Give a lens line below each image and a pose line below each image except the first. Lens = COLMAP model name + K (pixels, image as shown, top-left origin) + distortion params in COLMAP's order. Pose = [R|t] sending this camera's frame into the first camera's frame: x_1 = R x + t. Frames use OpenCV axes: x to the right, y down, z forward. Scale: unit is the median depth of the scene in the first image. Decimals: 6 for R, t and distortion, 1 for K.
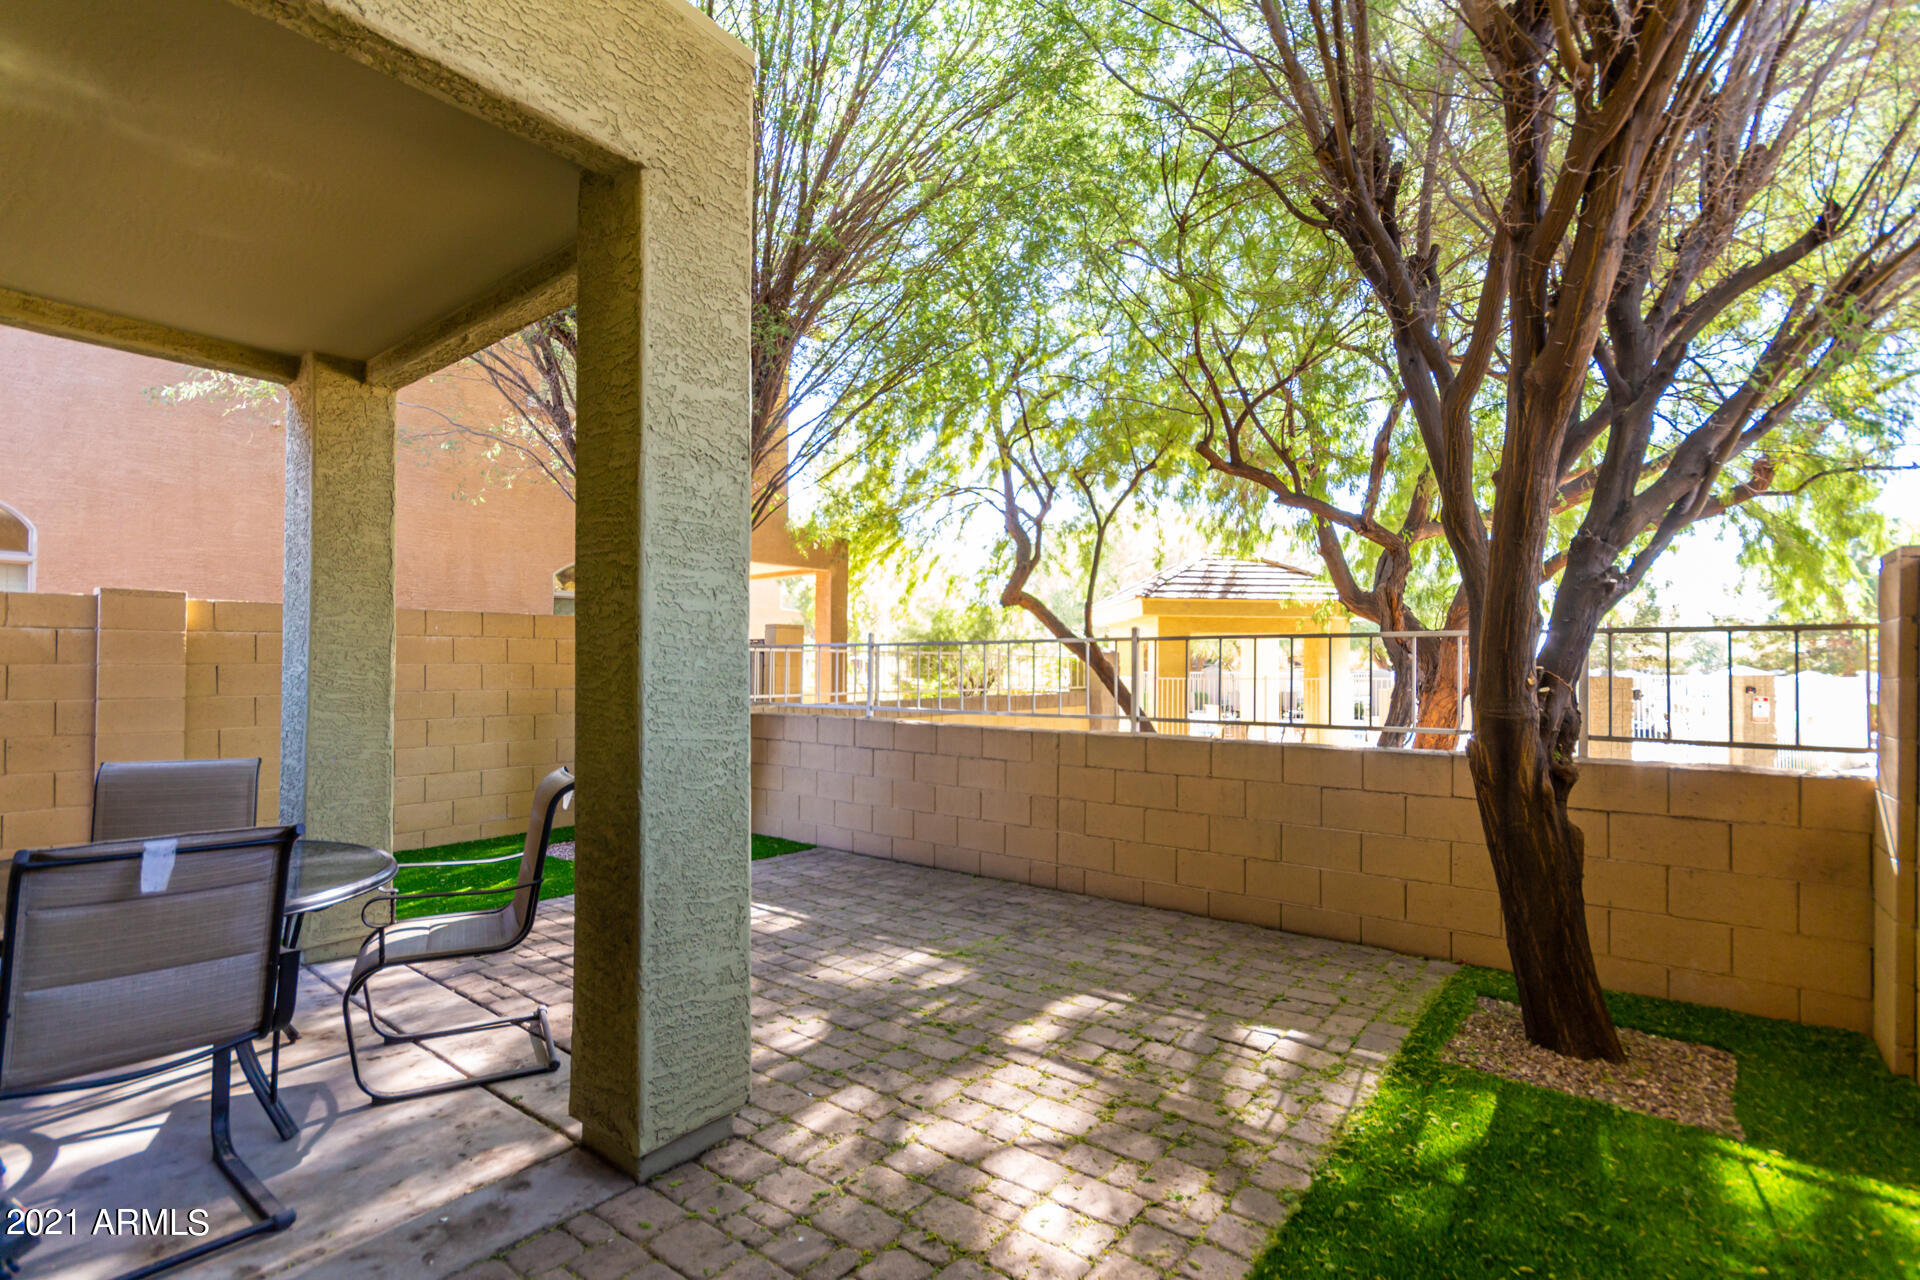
lens RADIAL K [[891.7, 0, 985.2], [0, 891.7, 654.4], [0, 0, 1]] dist [0.001053, 0.000191]
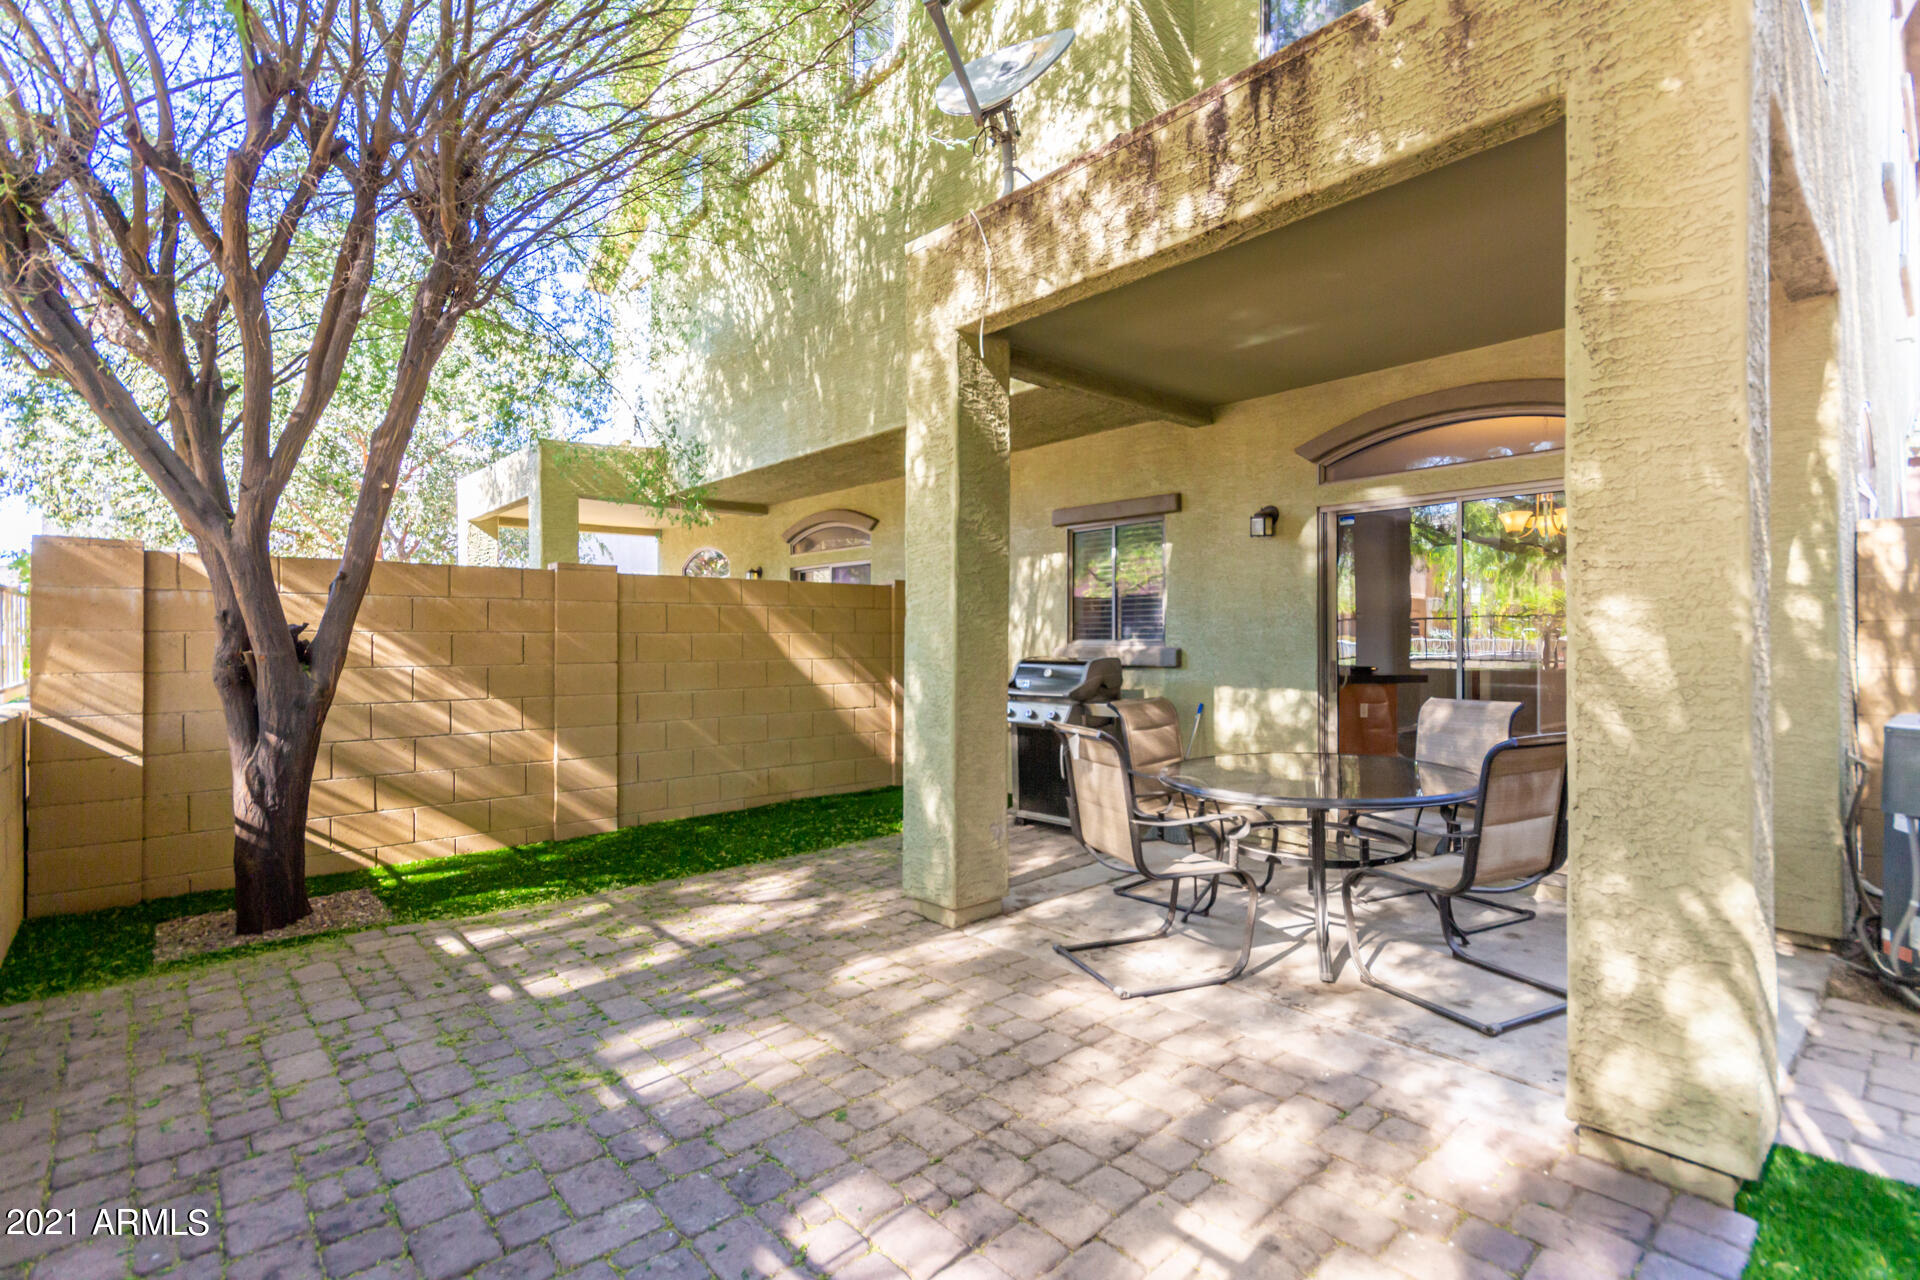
lens RADIAL K [[886.7, 0, 960.0], [0, 886.7, 640.0], [0, 0, 1]] dist [0.001118, 0.000067]
pose [[-0.980836, -0.005181, 0.194768, -0.496113], [-0.008125, 0.999864, -0.014322, 0.044718], [-0.194667, -0.015630, -0.980745, 1.892690]]
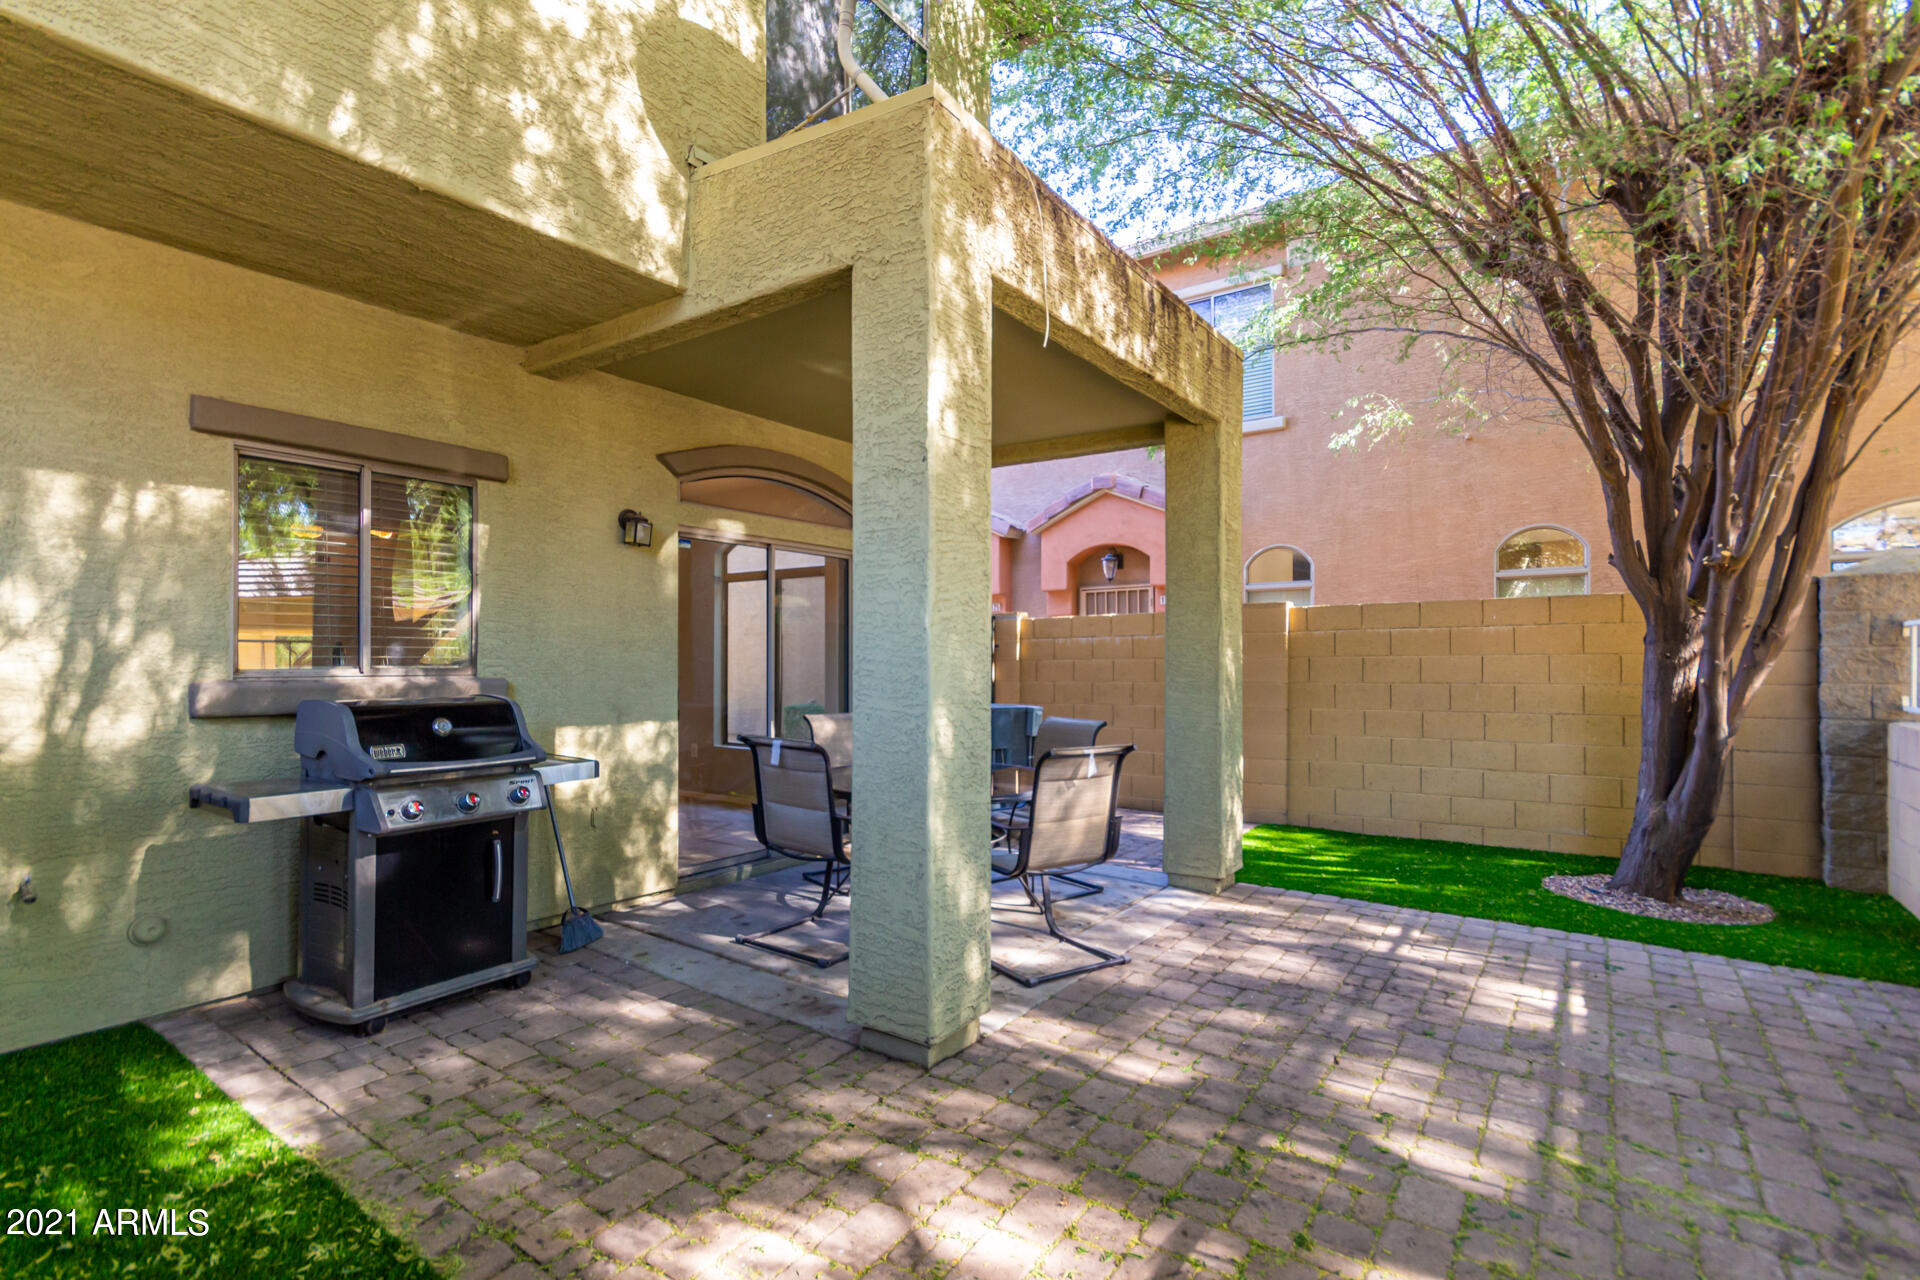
lens RADIAL K [[906.4, 0, 959.9], [0, 906.4, 666.3], [0, 0, 1]] dist [0.001217, 0.000121]
pose [[0.031281, -0.001439, -0.999510, 0.627110], [0.015043, 0.999886, -0.000969, 0.026864], [0.999397, -0.015005, 0.031299, 0.737027]]
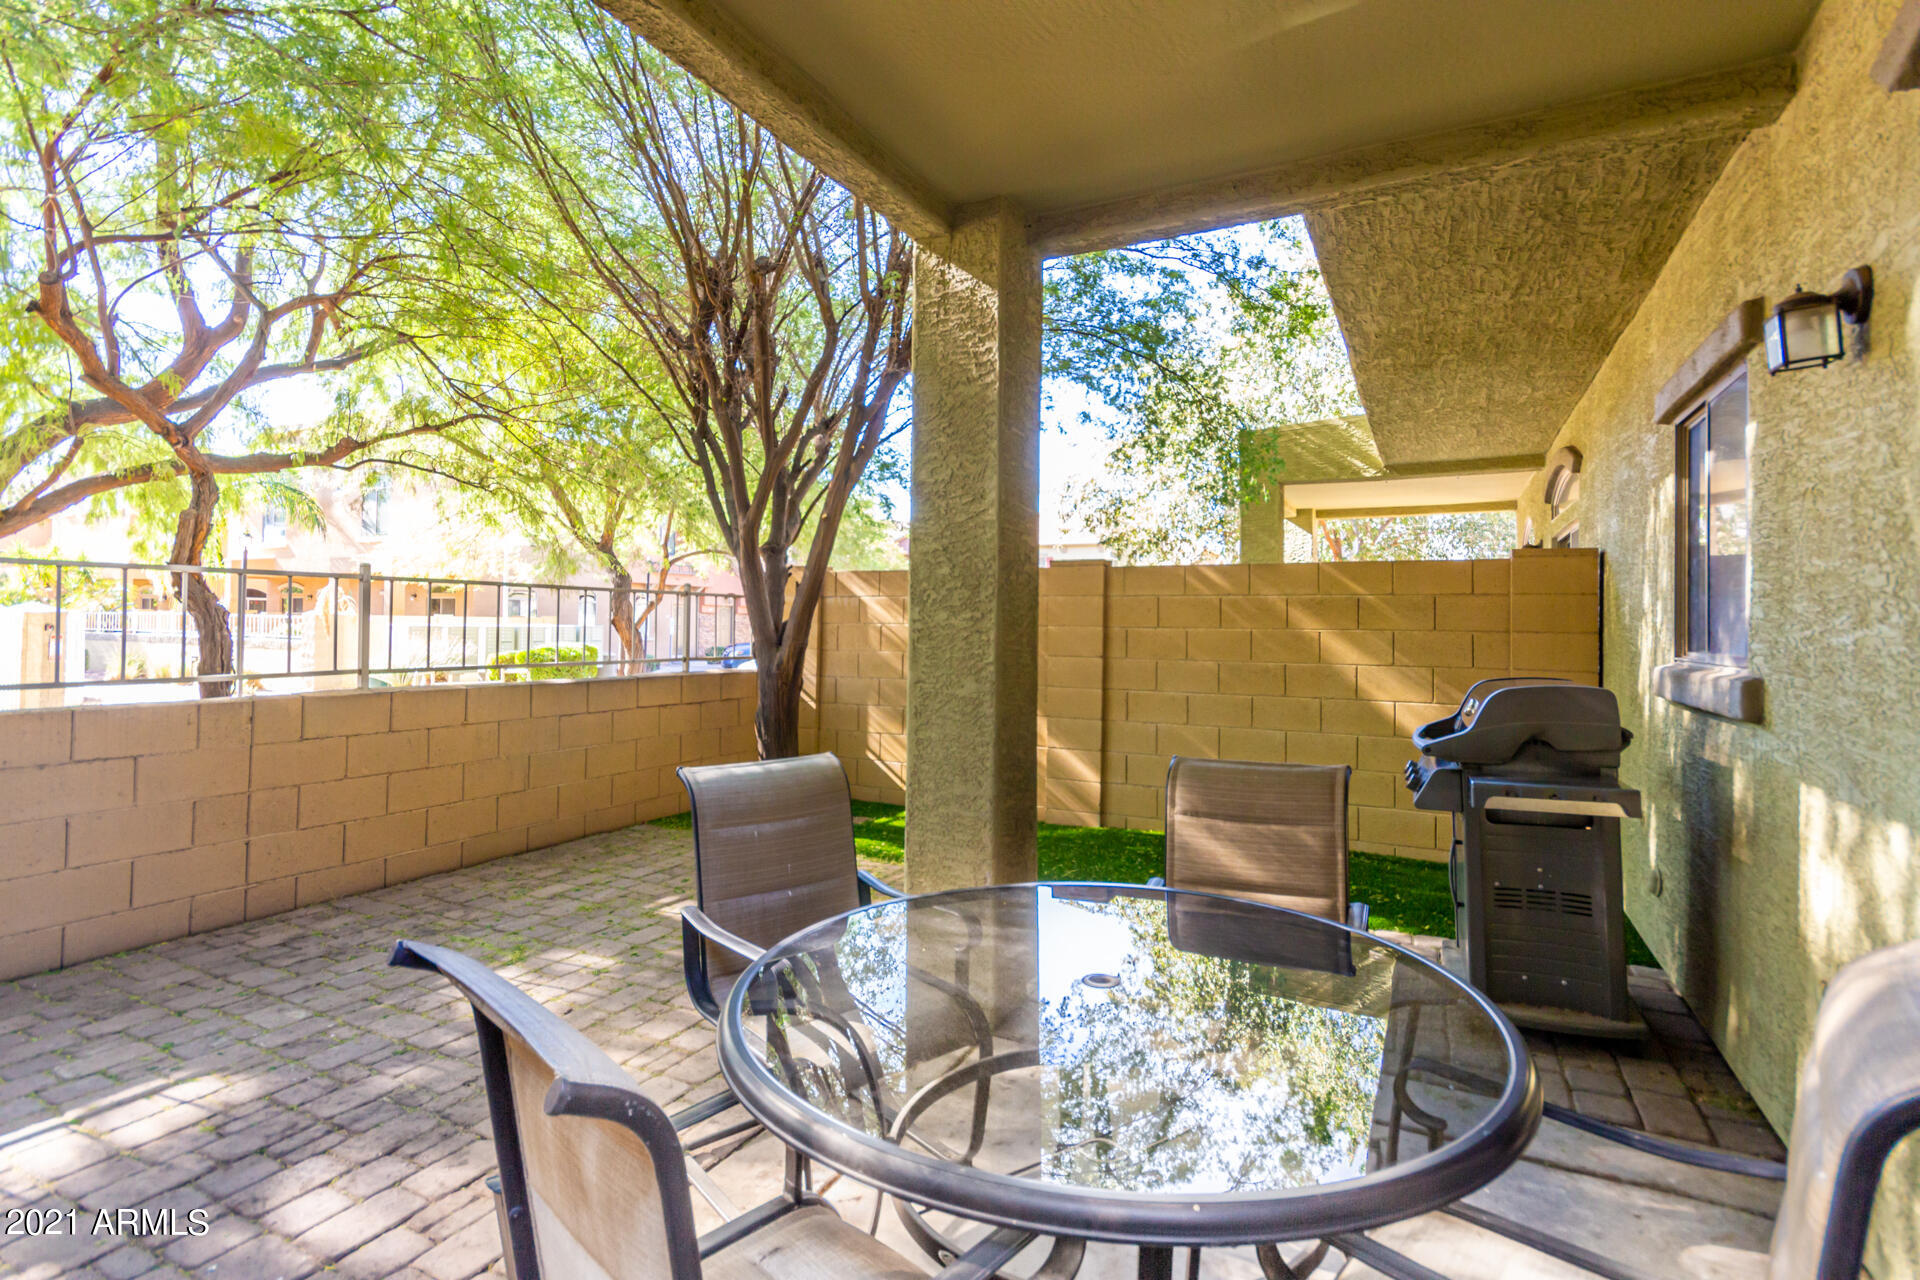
lens RADIAL K [[885.6, 0, 960.2], [0, 885.6, 601.0], [0, 0, 1]] dist [0.000016, 0.000026]
pose [[-0.166667, 0.016133, 0.985881, -1.132117], [-0.032167, 0.999245, -0.021789, 0.007915], [-0.985488, -0.035344, -0.166023, 0.889392]]
